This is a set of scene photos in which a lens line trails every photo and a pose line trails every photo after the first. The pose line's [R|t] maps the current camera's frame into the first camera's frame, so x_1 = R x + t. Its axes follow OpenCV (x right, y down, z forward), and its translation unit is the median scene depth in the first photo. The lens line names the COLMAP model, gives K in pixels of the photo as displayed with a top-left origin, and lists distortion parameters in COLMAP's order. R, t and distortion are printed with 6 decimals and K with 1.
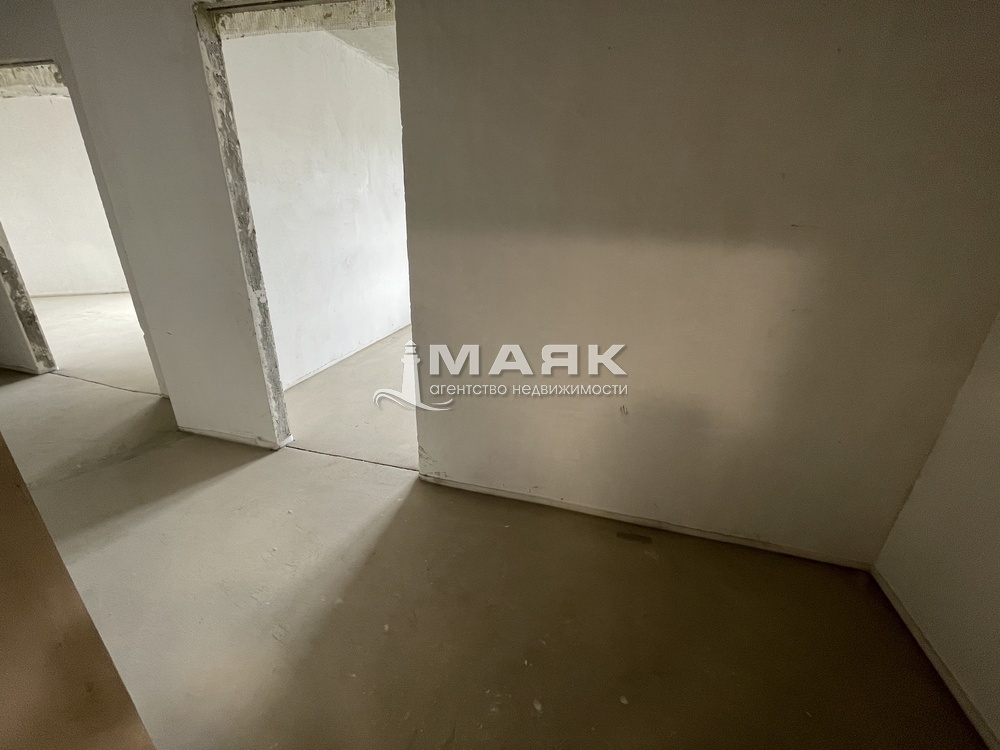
lens RADIAL K [[409.3, 0, 495.6], [0, 409.3, 367.2], [0, 0, 1]] dist [0.028623, 0.000083]
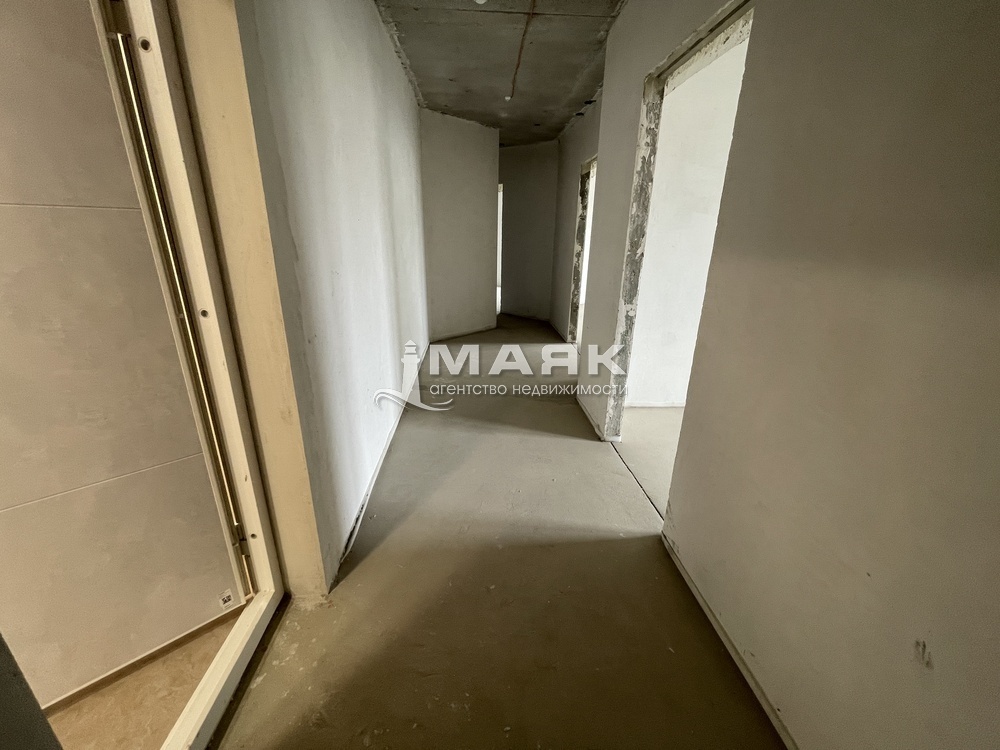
lens RADIAL K [[411.7, 0, 500.0], [0, 411.7, 375.0], [0, 0, 1]] dist [-0.003125, -0.000086]
pose [[0.327506, 0.293185, -0.898211, 0.426199], [-0.341102, 0.923217, 0.176975, -0.090807], [0.881130, 0.248421, 0.402365, 0.287943]]
